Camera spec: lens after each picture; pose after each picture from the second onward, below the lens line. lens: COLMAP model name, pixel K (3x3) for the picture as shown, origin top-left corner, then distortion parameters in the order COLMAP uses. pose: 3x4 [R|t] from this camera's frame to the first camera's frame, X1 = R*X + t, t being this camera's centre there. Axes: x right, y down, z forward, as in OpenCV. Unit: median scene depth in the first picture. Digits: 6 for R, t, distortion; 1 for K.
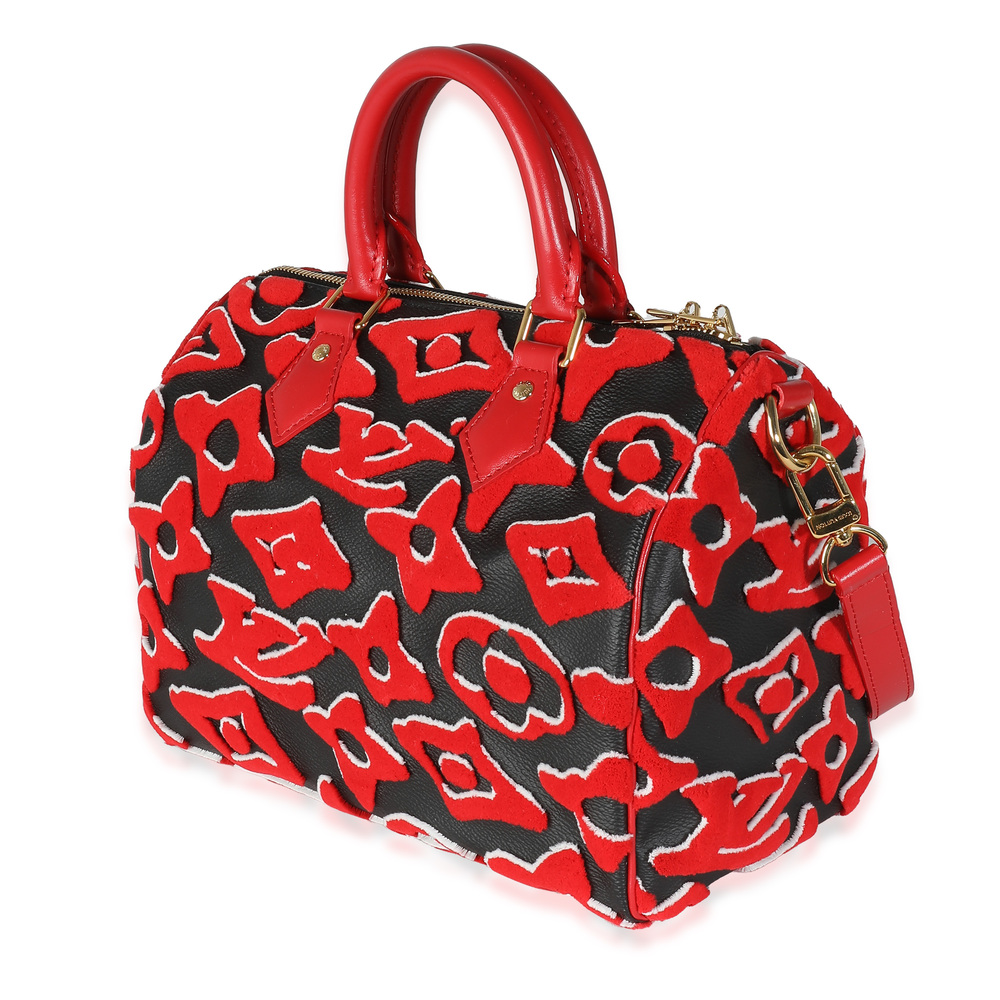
lens RADIAL K [[2024.4, 0, 519.9], [0, 2024.4, 498.9], [0, 0, 1]] dist [-0.023433, -0.120138]
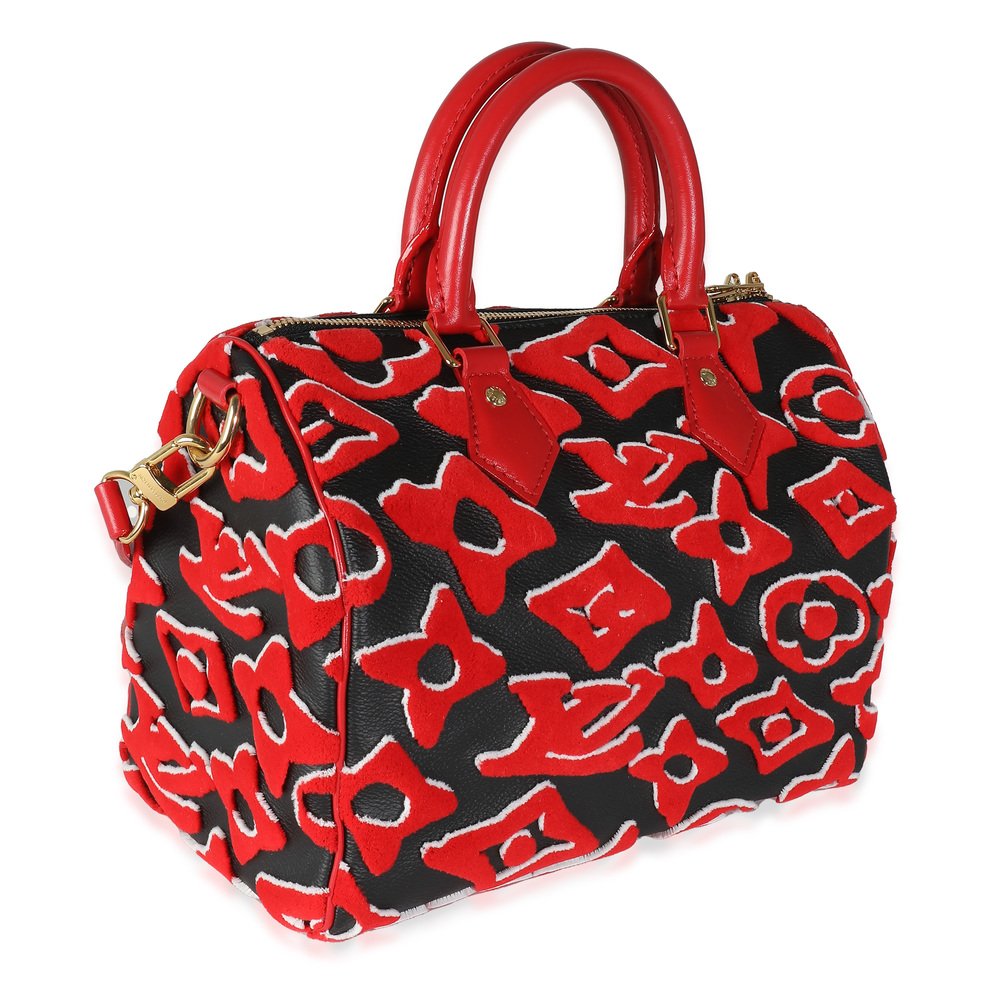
lens RADIAL K [[1808.3, 0, 500.0], [0, 1808.3, 500.0], [0, 0, 1]] dist [-0.038417, -0.069256]
pose [[0.154023, -0.240884, 0.958254, -0.910035], [0.186117, 0.959540, 0.211292, -0.205486], [-0.970380, 0.145804, 0.192624, 0.899146]]
